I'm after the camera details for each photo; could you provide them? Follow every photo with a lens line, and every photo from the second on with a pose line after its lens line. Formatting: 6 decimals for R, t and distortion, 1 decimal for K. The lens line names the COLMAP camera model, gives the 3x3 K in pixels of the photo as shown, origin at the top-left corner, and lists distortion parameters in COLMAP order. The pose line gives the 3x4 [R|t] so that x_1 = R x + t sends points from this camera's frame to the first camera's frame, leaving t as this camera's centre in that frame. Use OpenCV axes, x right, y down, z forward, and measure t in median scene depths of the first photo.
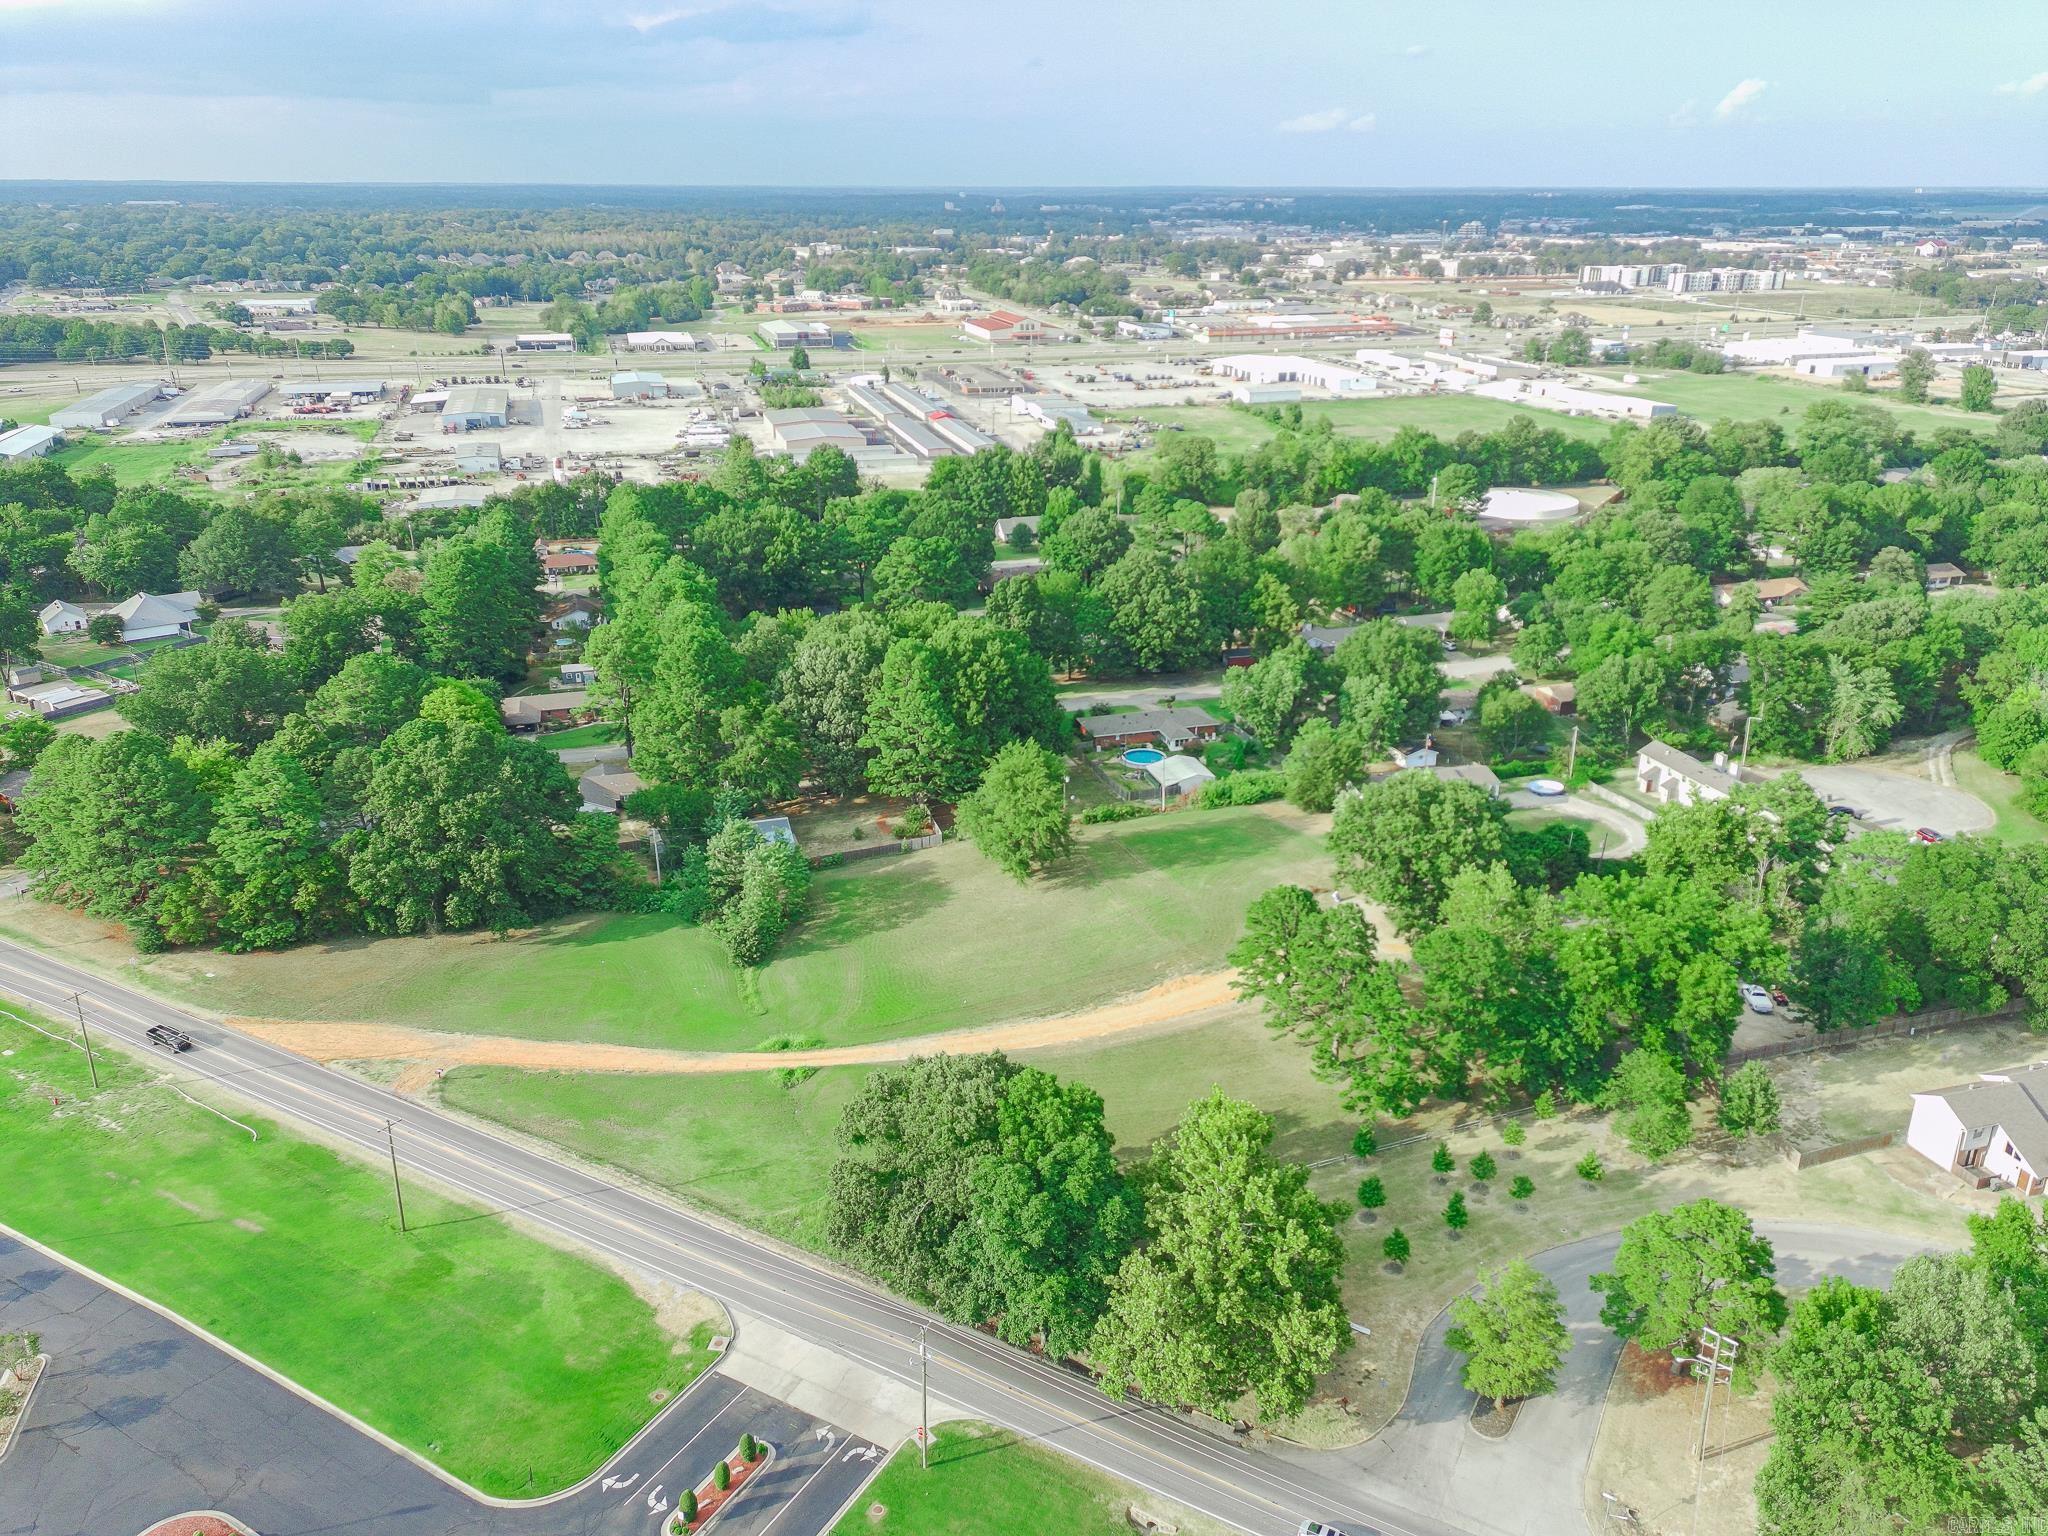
lens RADIAL K [[1498.0, 0, 1030.3], [0, 1498.0, 766.0], [0, 0, 1]] dist [0.089204, -0.077152]
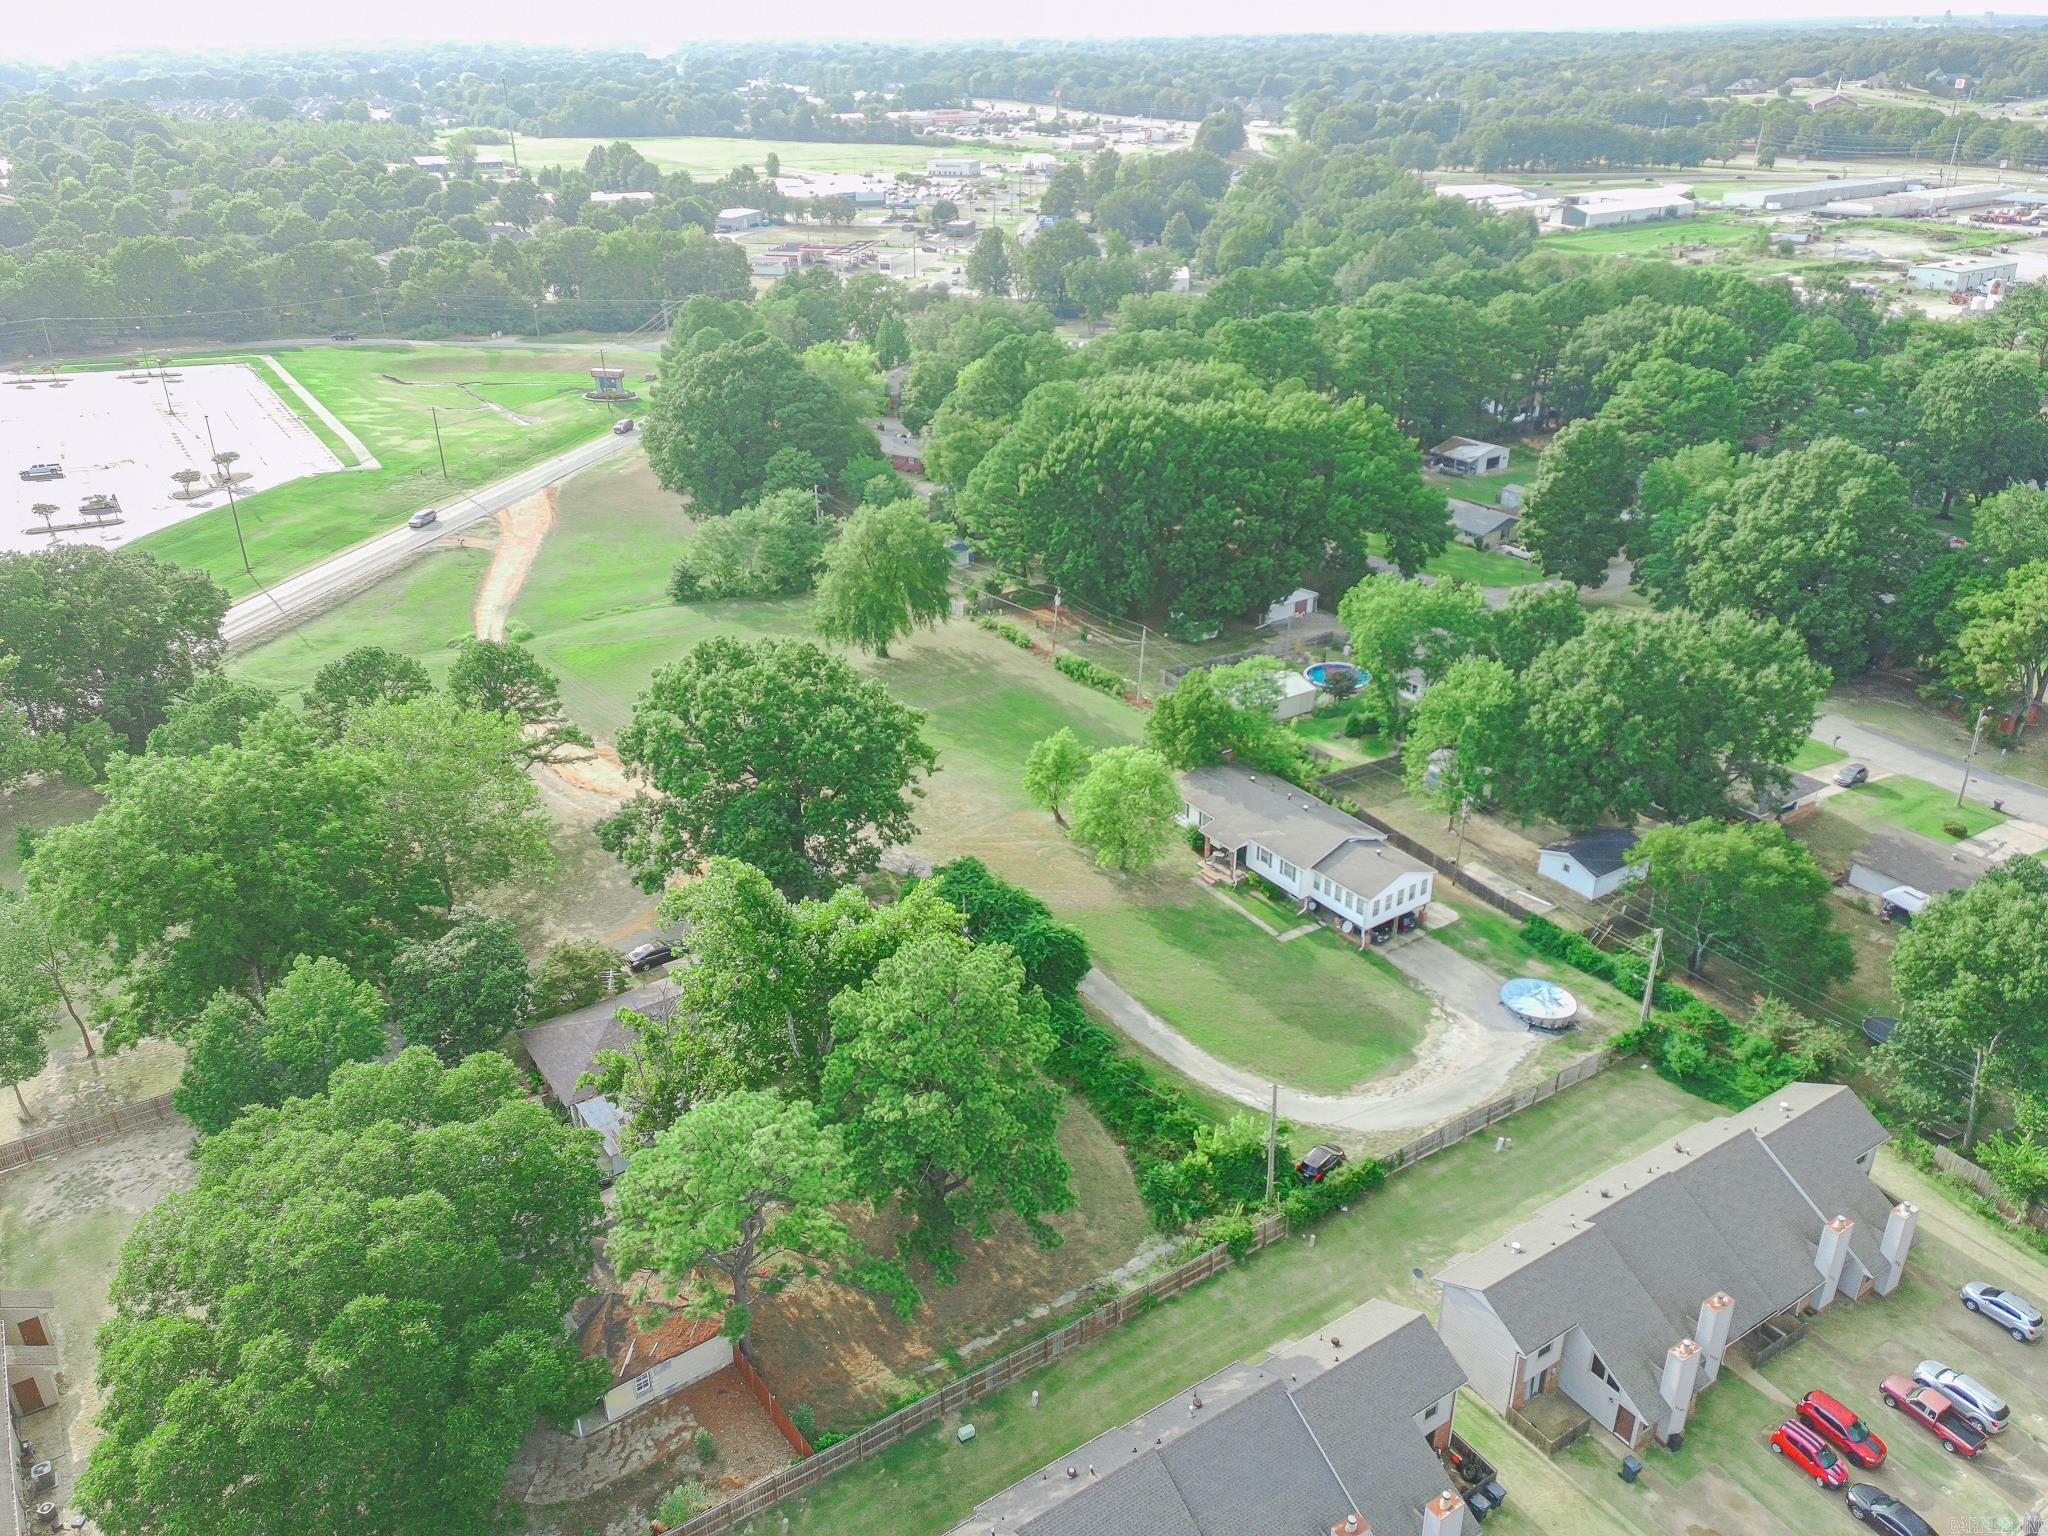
lens RADIAL K [[1498.0, 0, 1030.3], [0, 1498.0, 766.0], [0, 0, 1]] dist [0.089204, -0.077152]
pose [[0.288908, 0.418148, -0.861211, 0.667979], [-0.338814, 0.886011, 0.316528, -0.144286], [0.895398, 0.200343, 0.397650, 0.664707]]
